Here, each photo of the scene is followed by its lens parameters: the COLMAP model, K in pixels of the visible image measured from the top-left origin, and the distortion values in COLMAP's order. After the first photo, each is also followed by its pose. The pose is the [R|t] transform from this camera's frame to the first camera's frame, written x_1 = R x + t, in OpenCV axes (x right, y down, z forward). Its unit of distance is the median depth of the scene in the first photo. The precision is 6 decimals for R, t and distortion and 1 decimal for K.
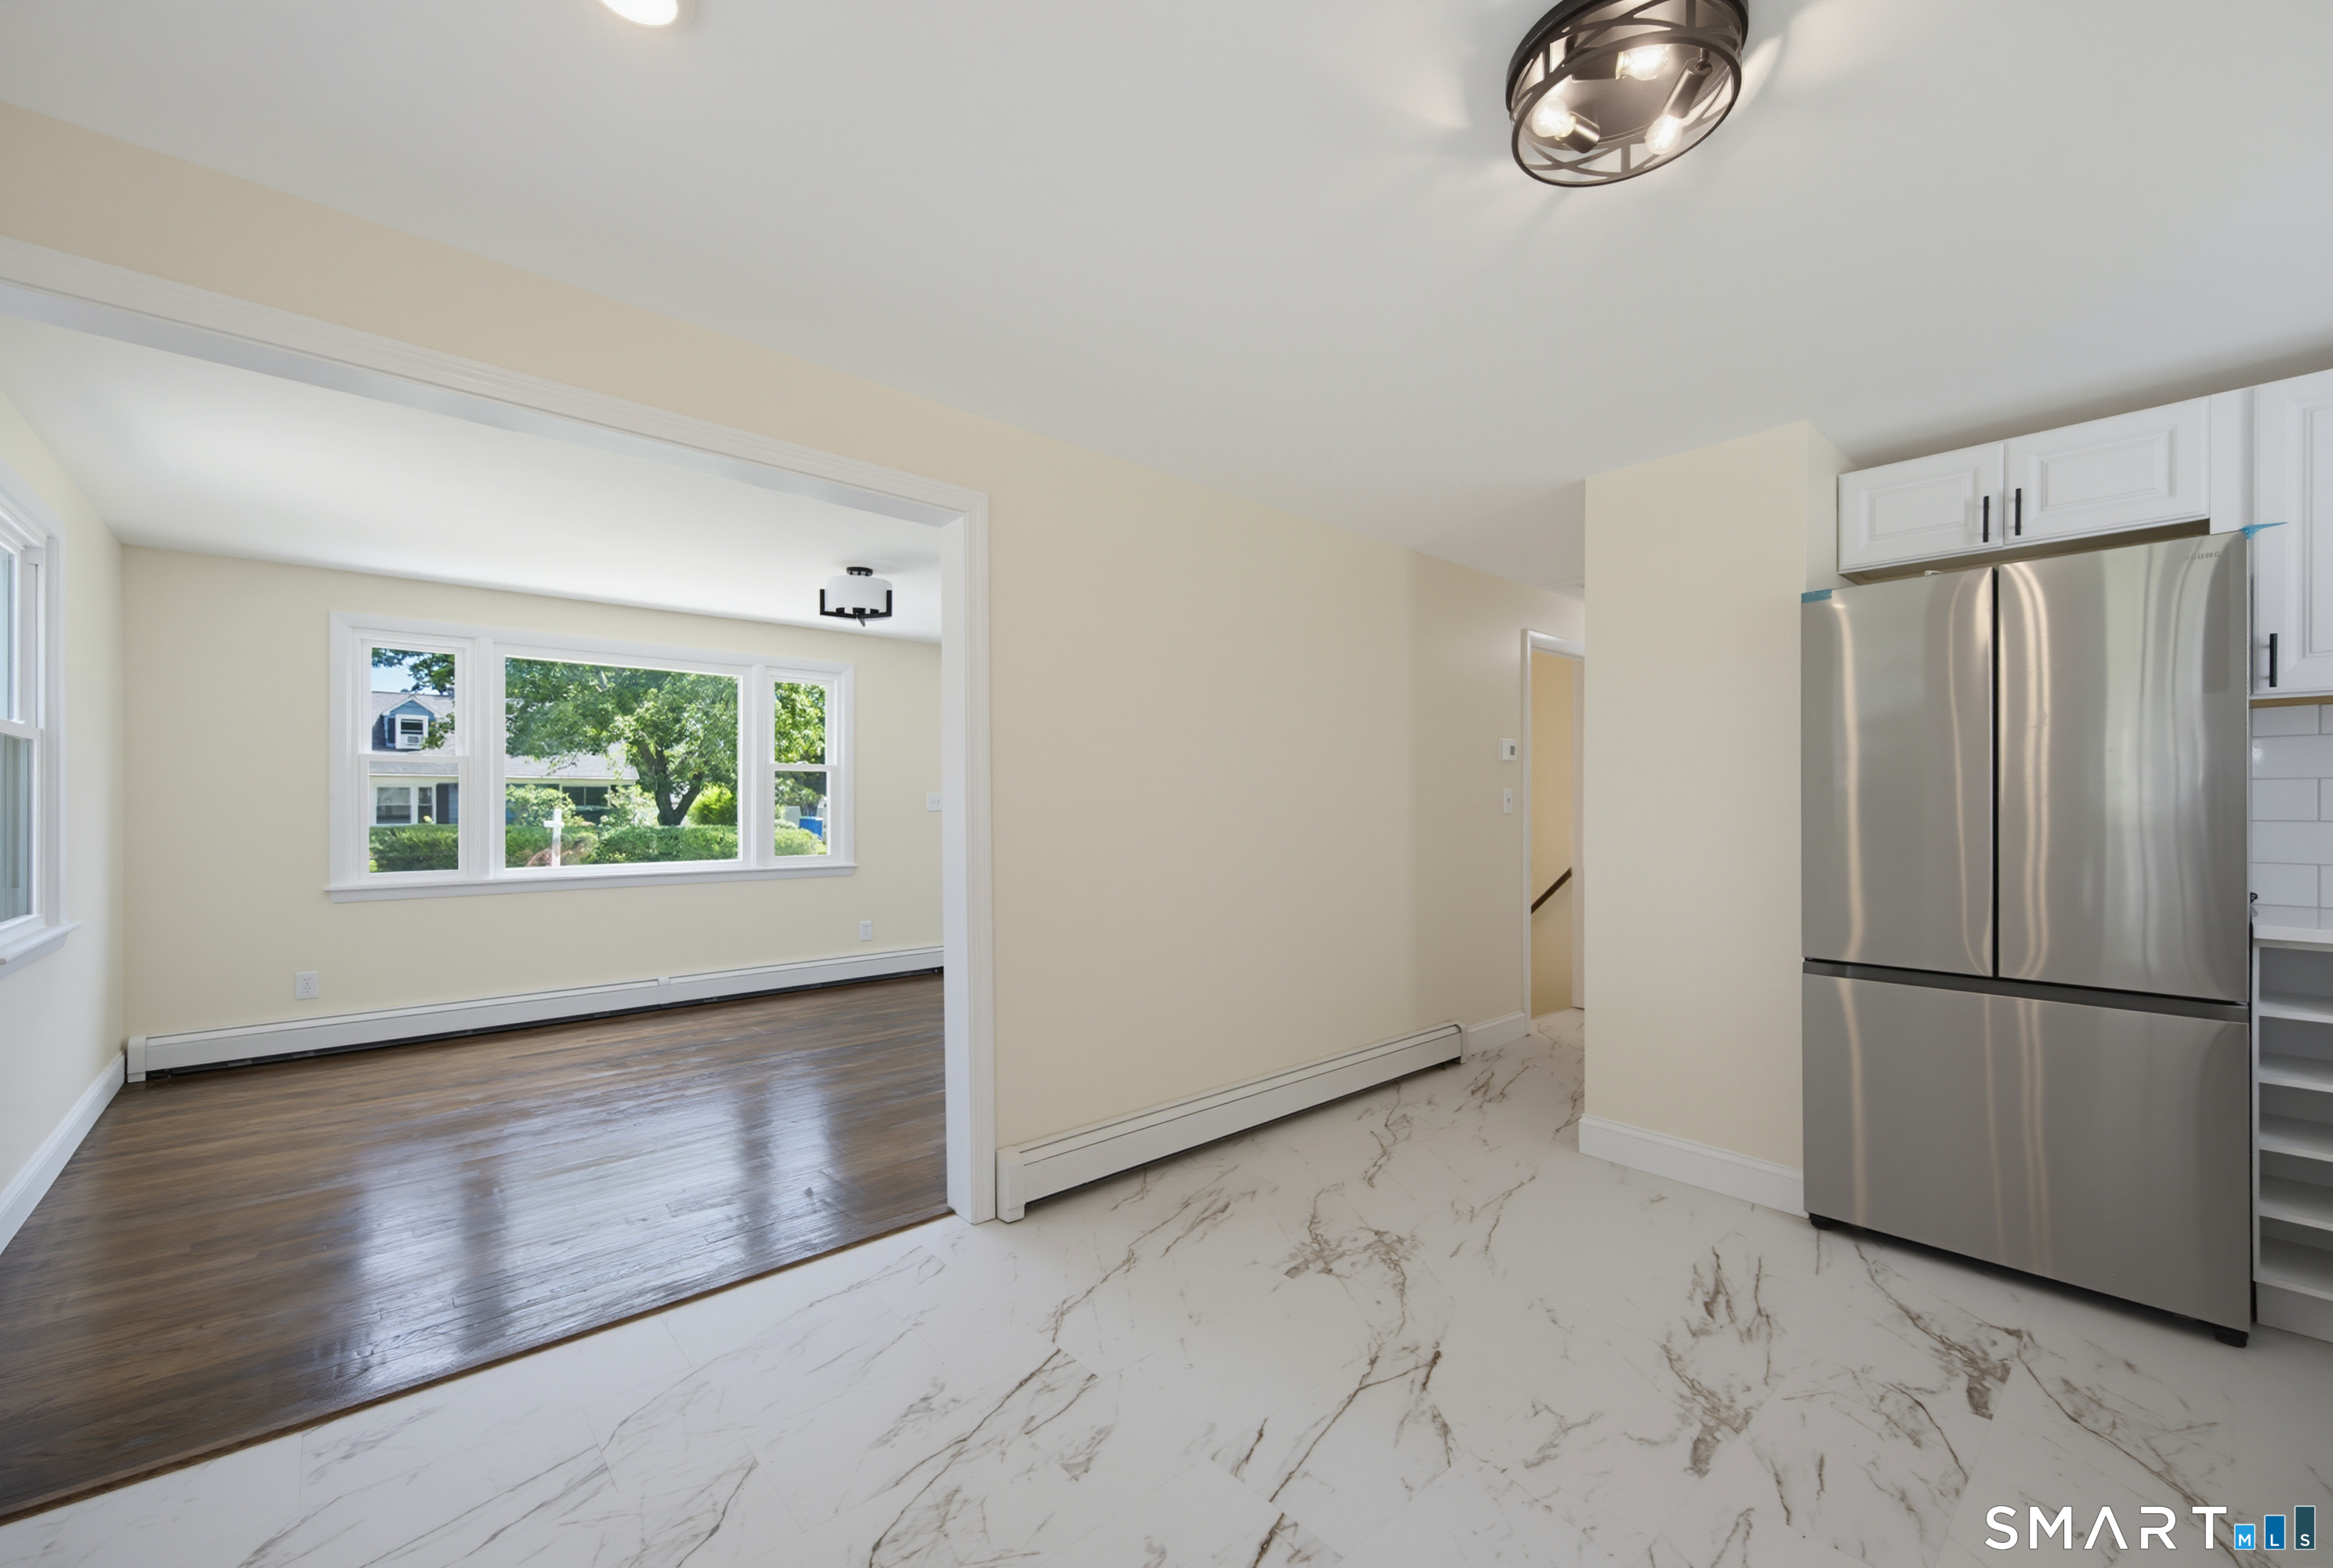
lens RADIAL K [[911.7, 0, 1157.3], [0, 911.7, 797.9], [0, 0, 1]] dist [0.002279, -0.000396]
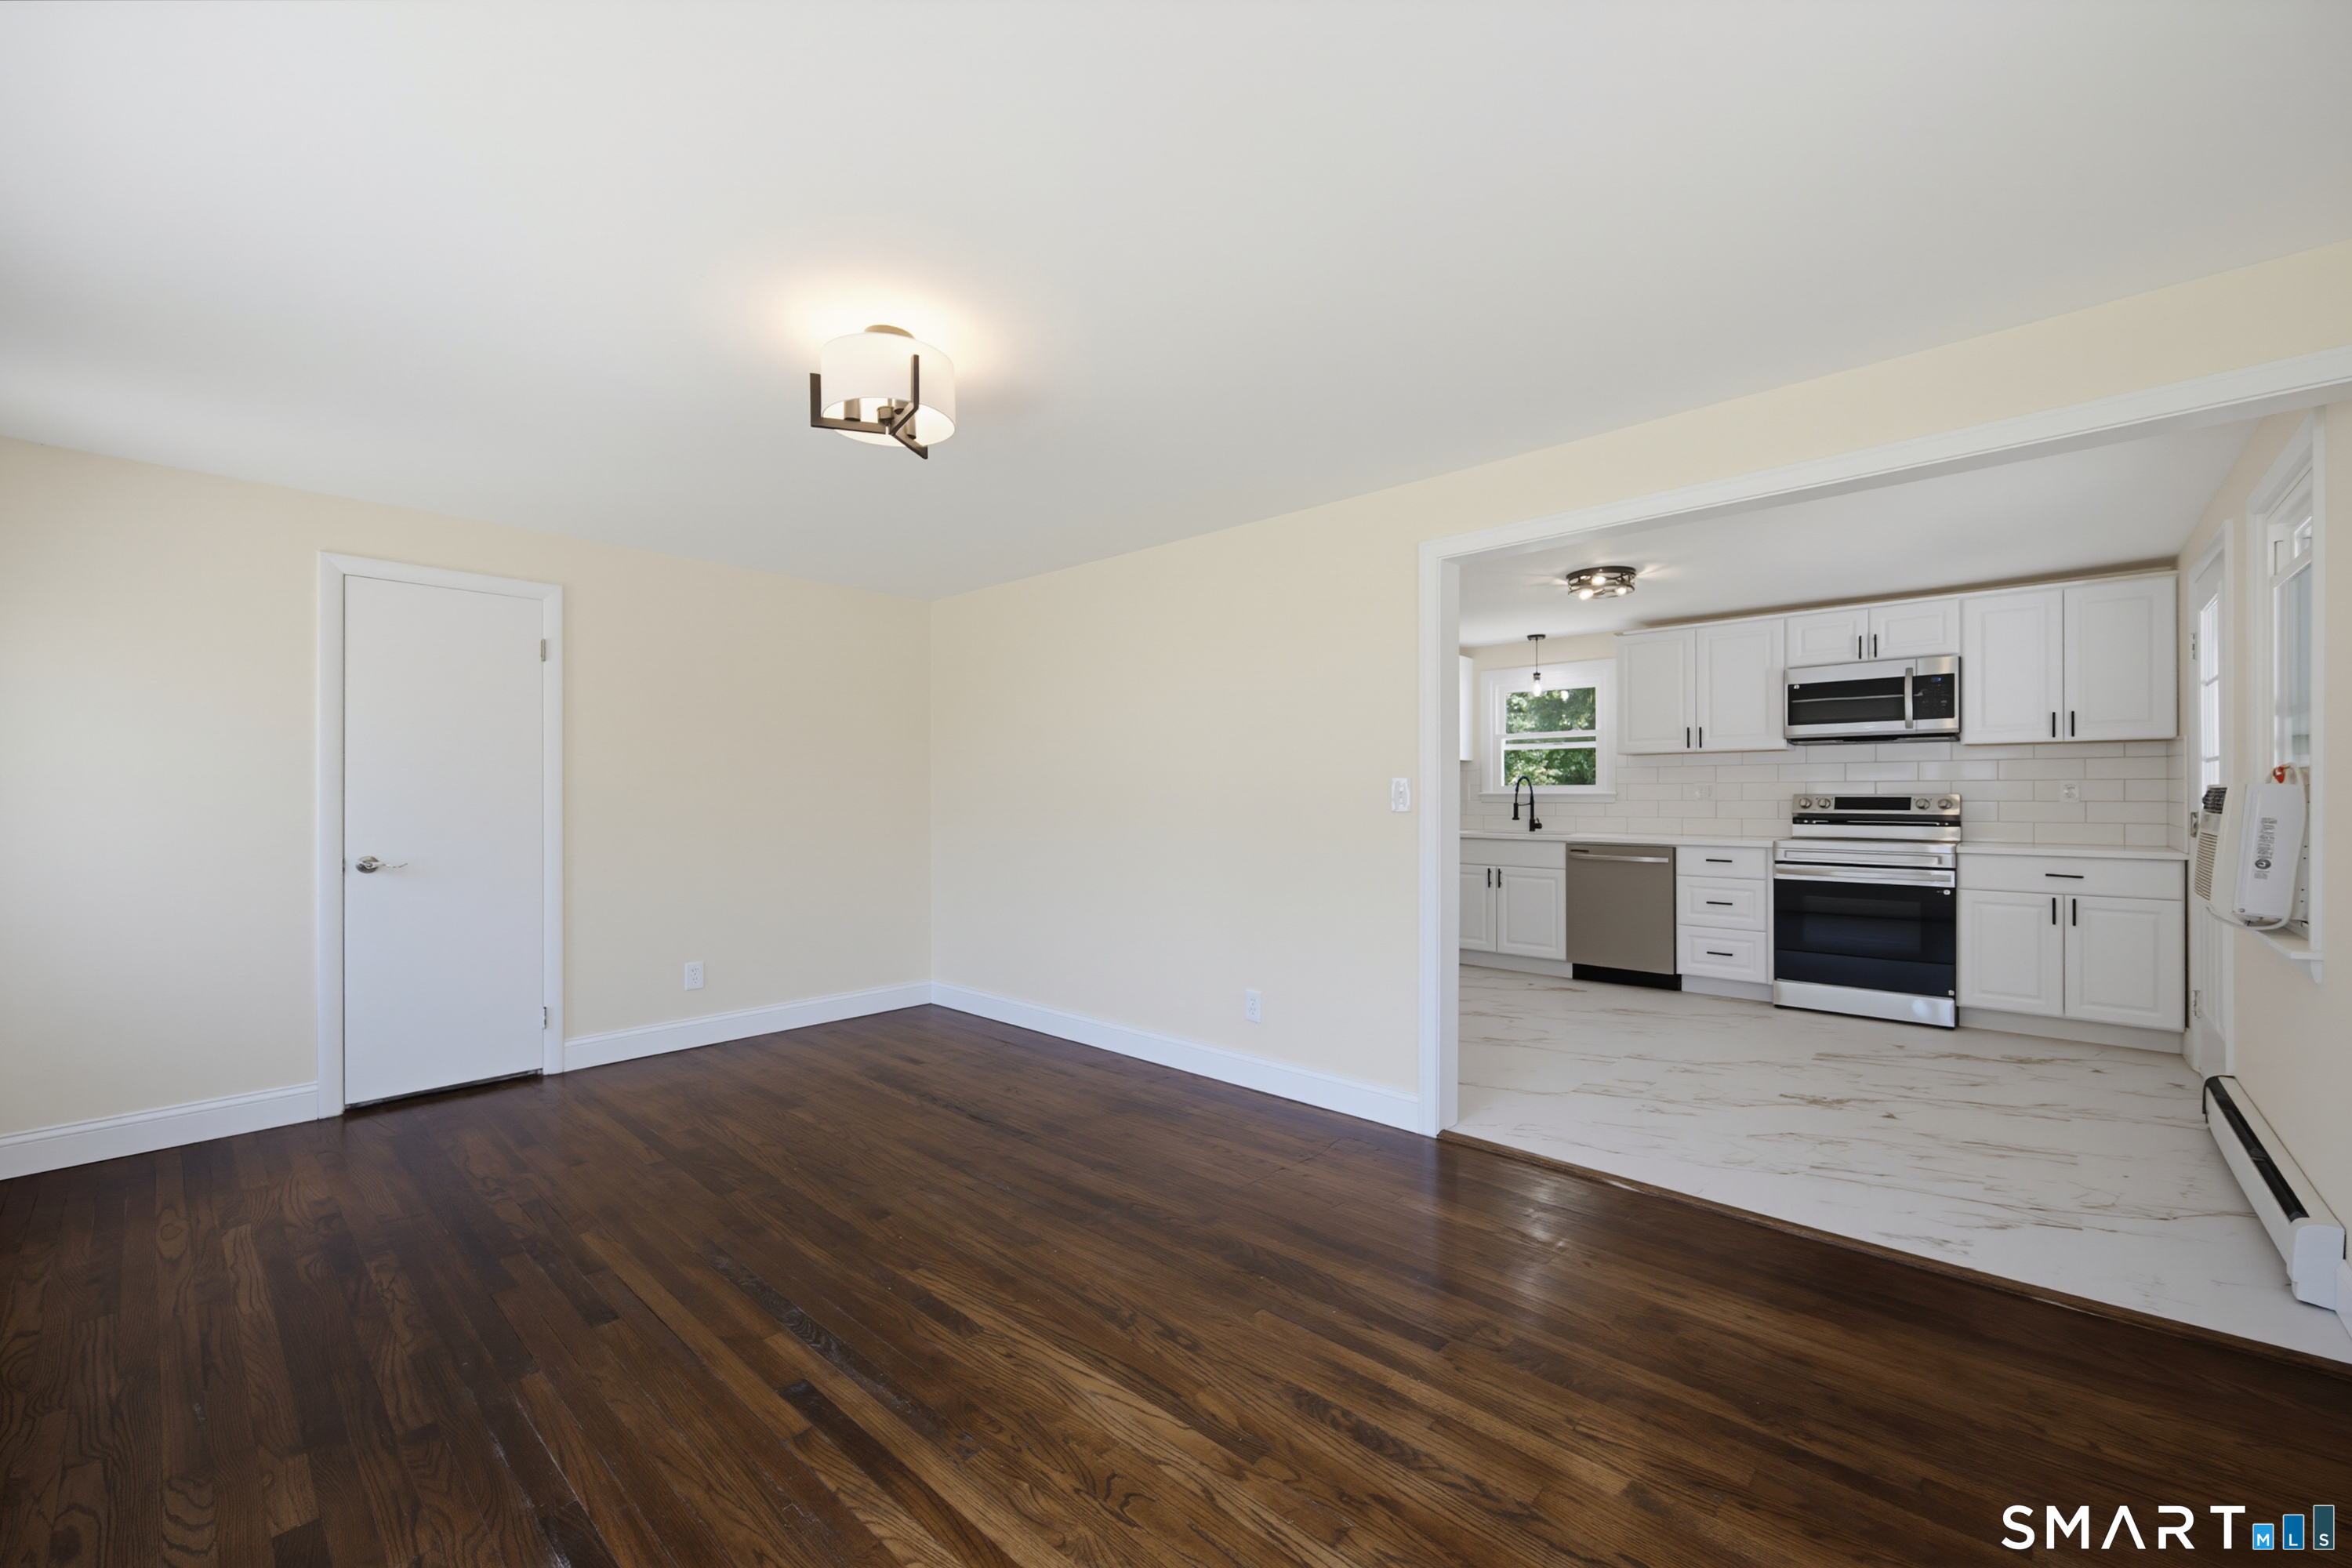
lens RADIAL K [[919.6, 0, 1151.9], [0, 919.6, 791.5], [0, 0, 1]] dist [0.001744, -0.000271]
pose [[-0.076632, 0.004849, 0.997048, -1.559959], [-0.003963, 0.999979, -0.005168, 0.013208], [-0.997052, -0.004347, -0.076611, 1.648722]]
